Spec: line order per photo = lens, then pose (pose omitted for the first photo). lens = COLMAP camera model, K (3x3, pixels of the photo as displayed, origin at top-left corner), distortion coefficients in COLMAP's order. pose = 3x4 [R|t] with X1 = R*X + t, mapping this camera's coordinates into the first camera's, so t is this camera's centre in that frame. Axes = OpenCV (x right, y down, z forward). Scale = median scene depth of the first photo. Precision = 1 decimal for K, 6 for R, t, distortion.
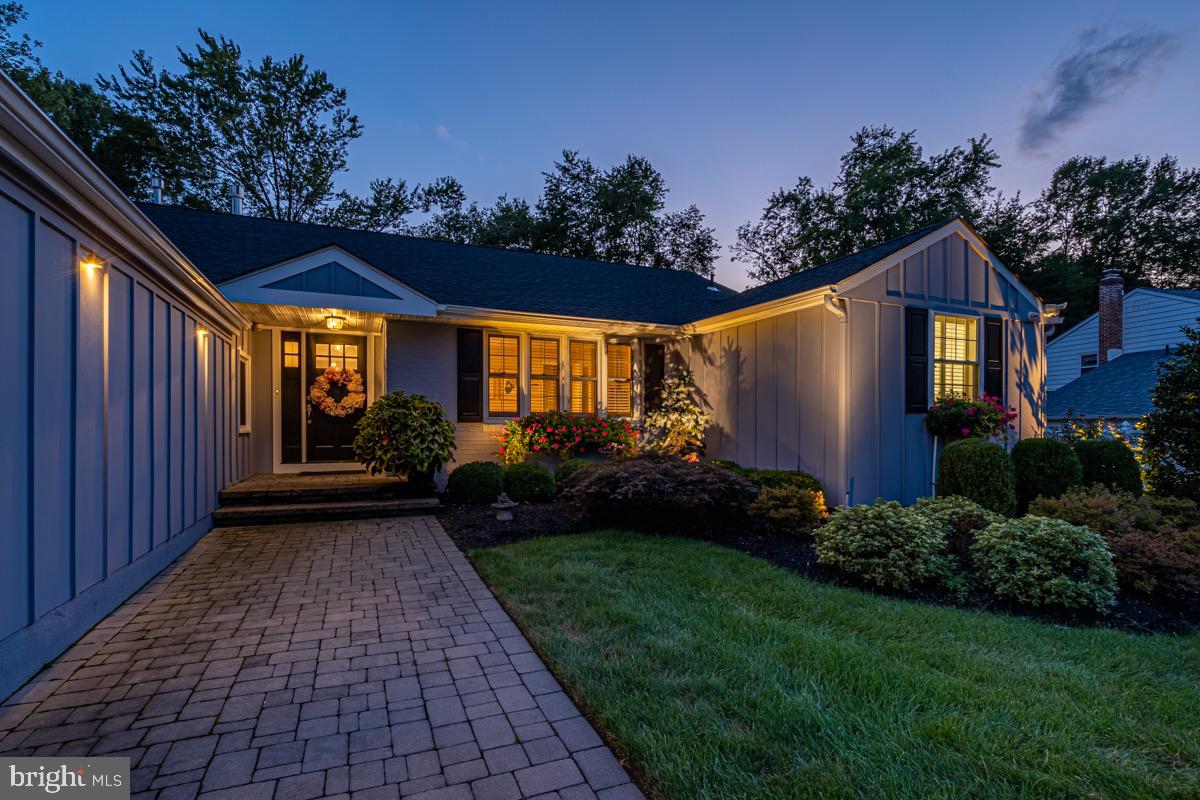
lens RADIAL K [[558.4, 0, 601.7], [0, 558.4, 432.0], [0, 0, 1]] dist [-0.003512, 0.001057]
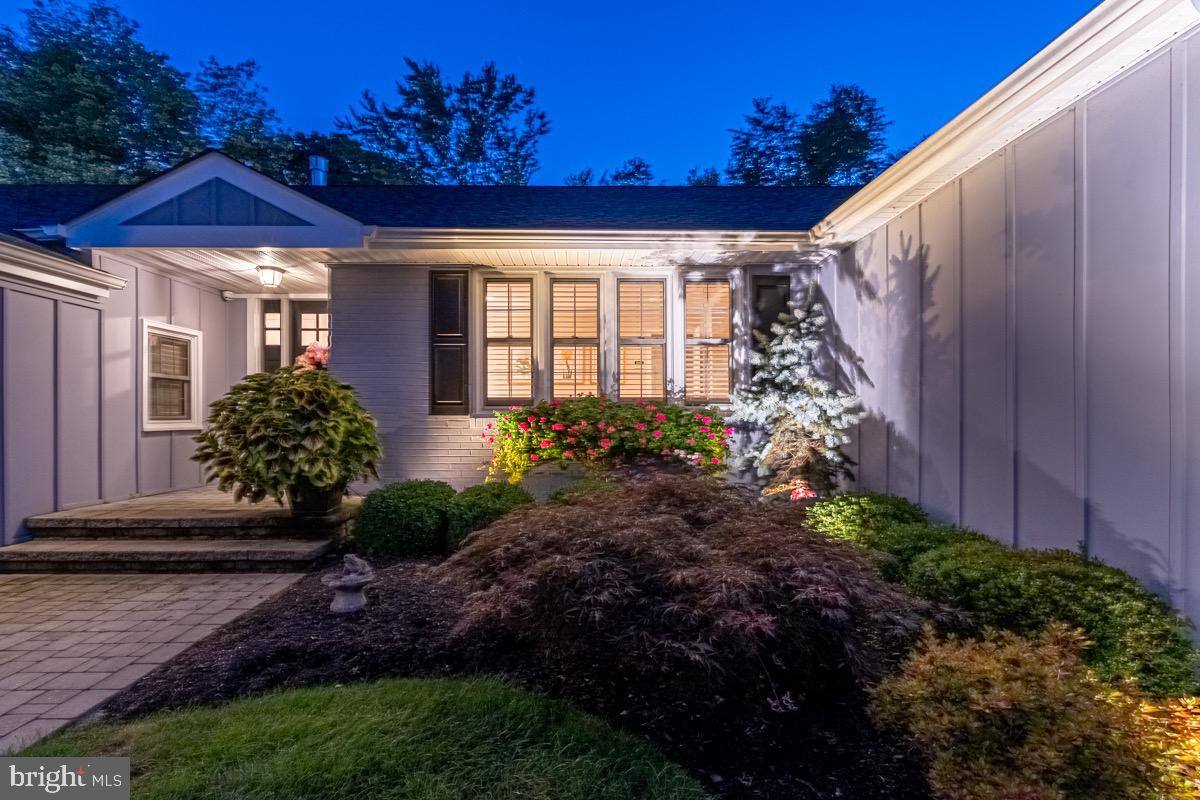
lens RADIAL K [[574.6, 0, 581.1], [0, 574.6, 418.7], [0, 0, 1]] dist [-0.003148, 0.000269]
pose [[0.922600, -0.001911, -0.385753, 0.150054], [-0.000814, 0.999976, -0.006901, -0.007652], [0.385757, 0.006681, 0.922576, 0.409124]]
